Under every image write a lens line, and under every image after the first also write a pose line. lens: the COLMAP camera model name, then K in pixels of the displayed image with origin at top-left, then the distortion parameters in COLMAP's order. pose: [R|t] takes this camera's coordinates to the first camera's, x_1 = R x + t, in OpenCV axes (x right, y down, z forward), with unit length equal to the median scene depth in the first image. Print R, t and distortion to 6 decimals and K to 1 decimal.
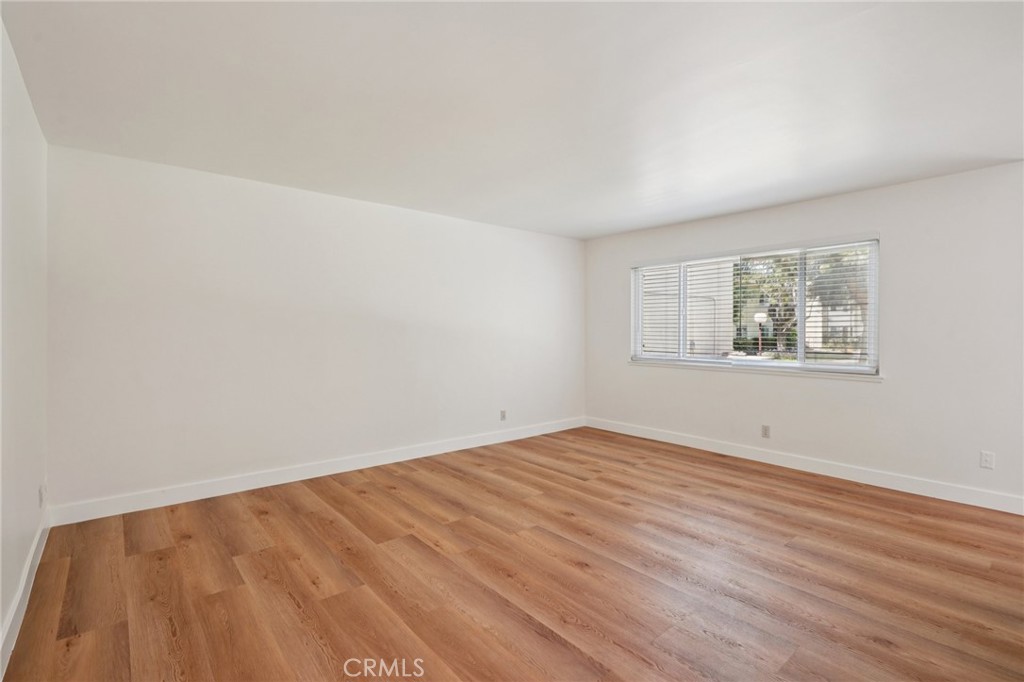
lens RADIAL K [[474.3, 0, 498.0], [0, 474.3, 325.2], [0, 0, 1]] dist [-0.007101, 0.004939]
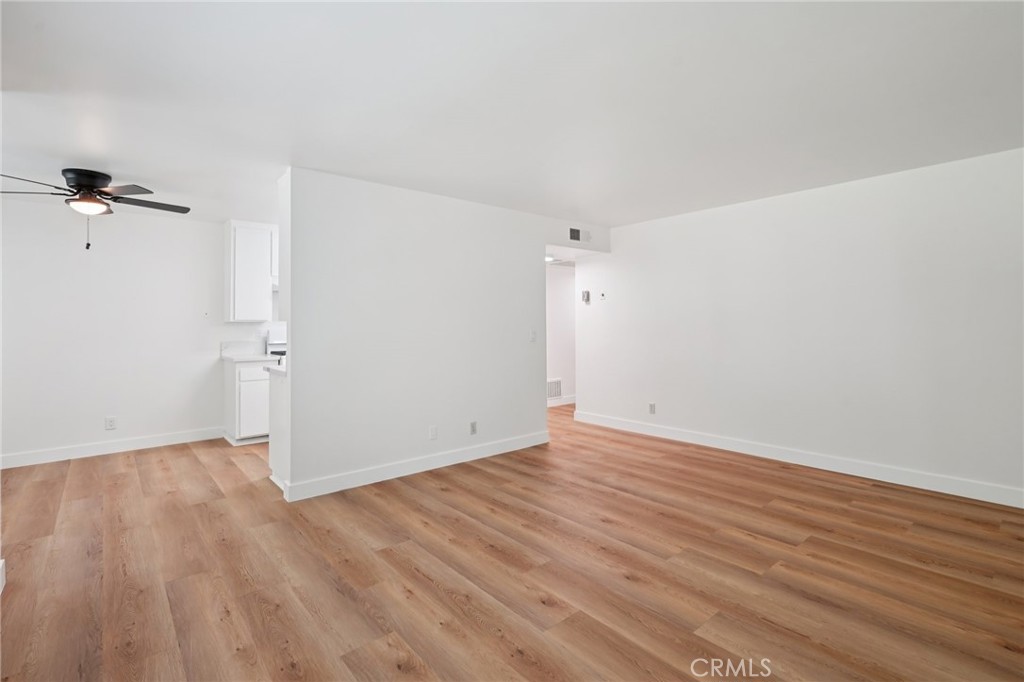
lens RADIAL K [[474.3, 0, 500.4], [0, 474.3, 316.8], [0, 0, 1]] dist [-0.007101, 0.004939]
pose [[-0.999952, 0.006641, -0.007266, 0.357353], [0.006892, 0.999361, -0.035084, 0.022209], [0.007028, -0.035132, -0.999358, 1.747568]]
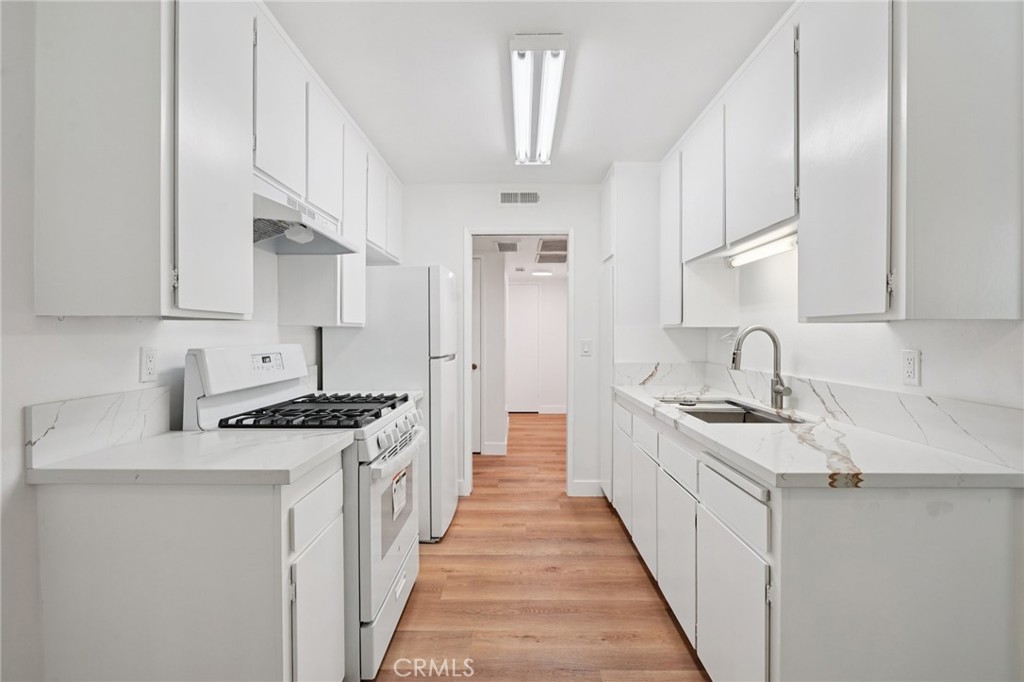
lens RADIAL K [[474.3, 0, 508.0], [0, 474.3, 346.7], [0, 0, 1]] dist [-0.007101, 0.004939]
pose [[-0.651554, 0.017466, -0.758402, 1.393466], [0.011392, 0.999847, 0.013239, -0.001627], [0.758517, -0.000014, -0.651653, 0.560831]]
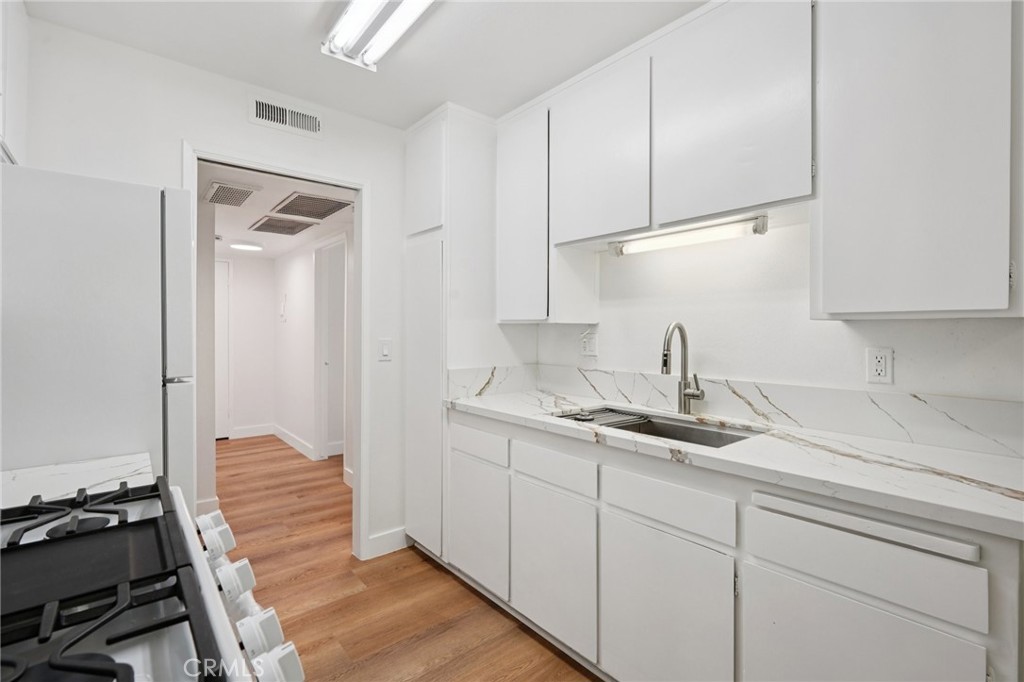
lens RADIAL K [[474.3, 0, 521.3], [0, 474.3, 337.7], [0, 0, 1]] dist [-0.007101, 0.004939]
pose [[0.008090, 0.011666, -0.999899, 1.236746], [0.016250, 0.999798, 0.011796, -0.009466], [0.999835, -0.016344, 0.007899, 0.184202]]
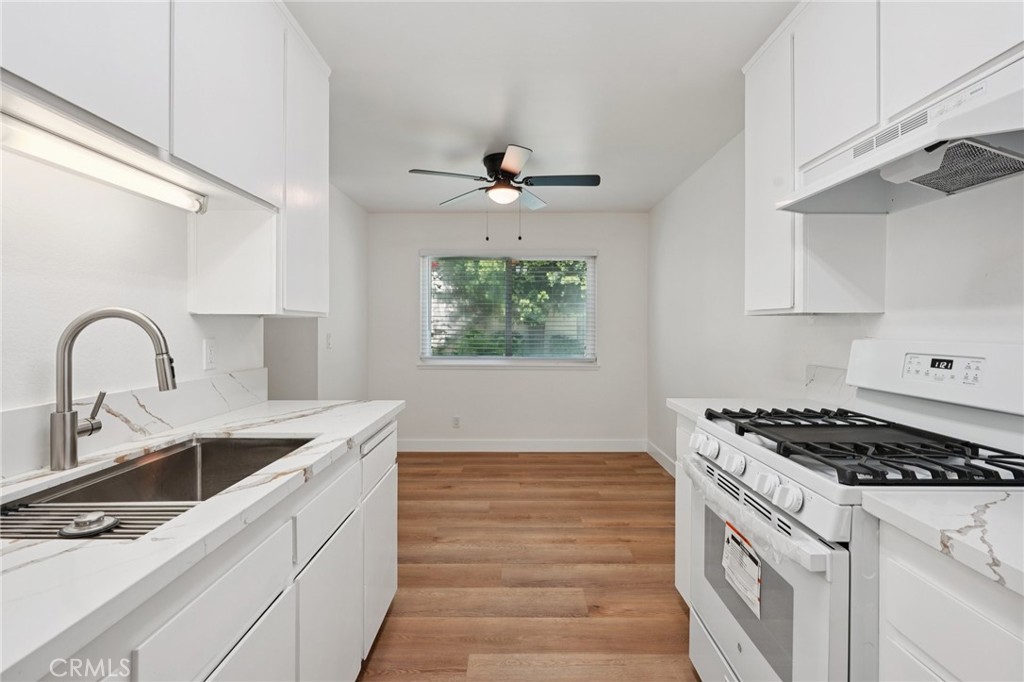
lens RADIAL K [[474.3, 0, 507.7], [0, 474.3, 326.5], [0, 0, 1]] dist [-0.007101, 0.004939]
pose [[0.651875, -0.000426, 0.758327, 0.552733], [-0.012977, 0.999847, 0.011717, -0.012493], [-0.758216, -0.017479, 0.651769, -0.077625]]
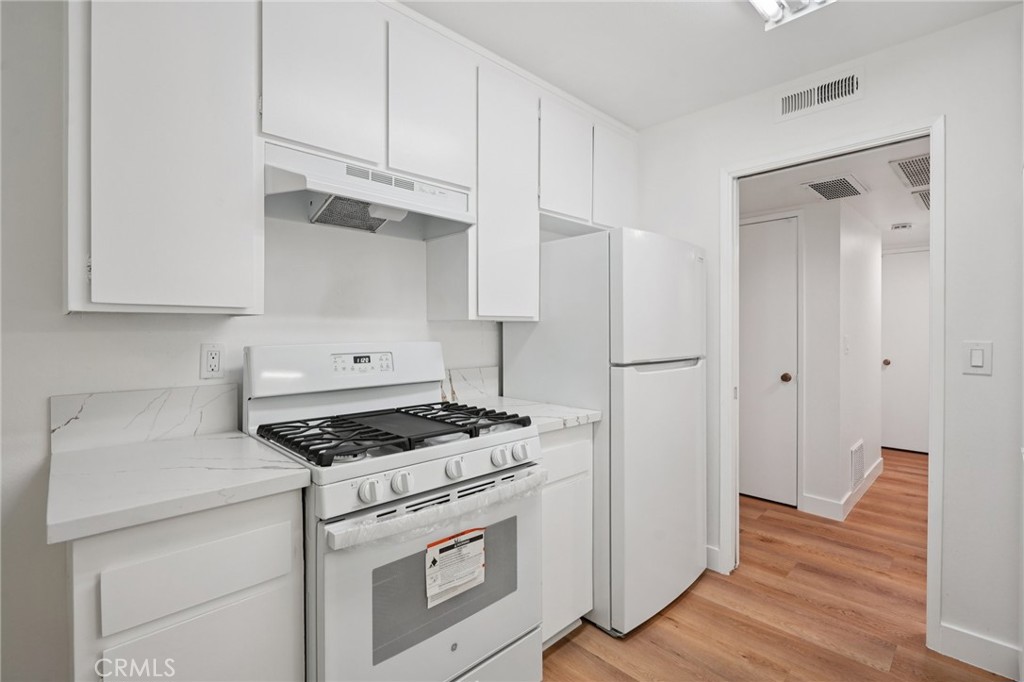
lens RADIAL K [[474.3, 0, 501.8], [0, 474.3, 337.2], [0, 0, 1]] dist [-0.007101, 0.004939]
pose [[-0.997330, -0.000765, -0.073024, 0.991589], [-0.000646, 0.999998, -0.001660, -0.005264], [0.073025, -0.001609, -0.997329, 0.466322]]
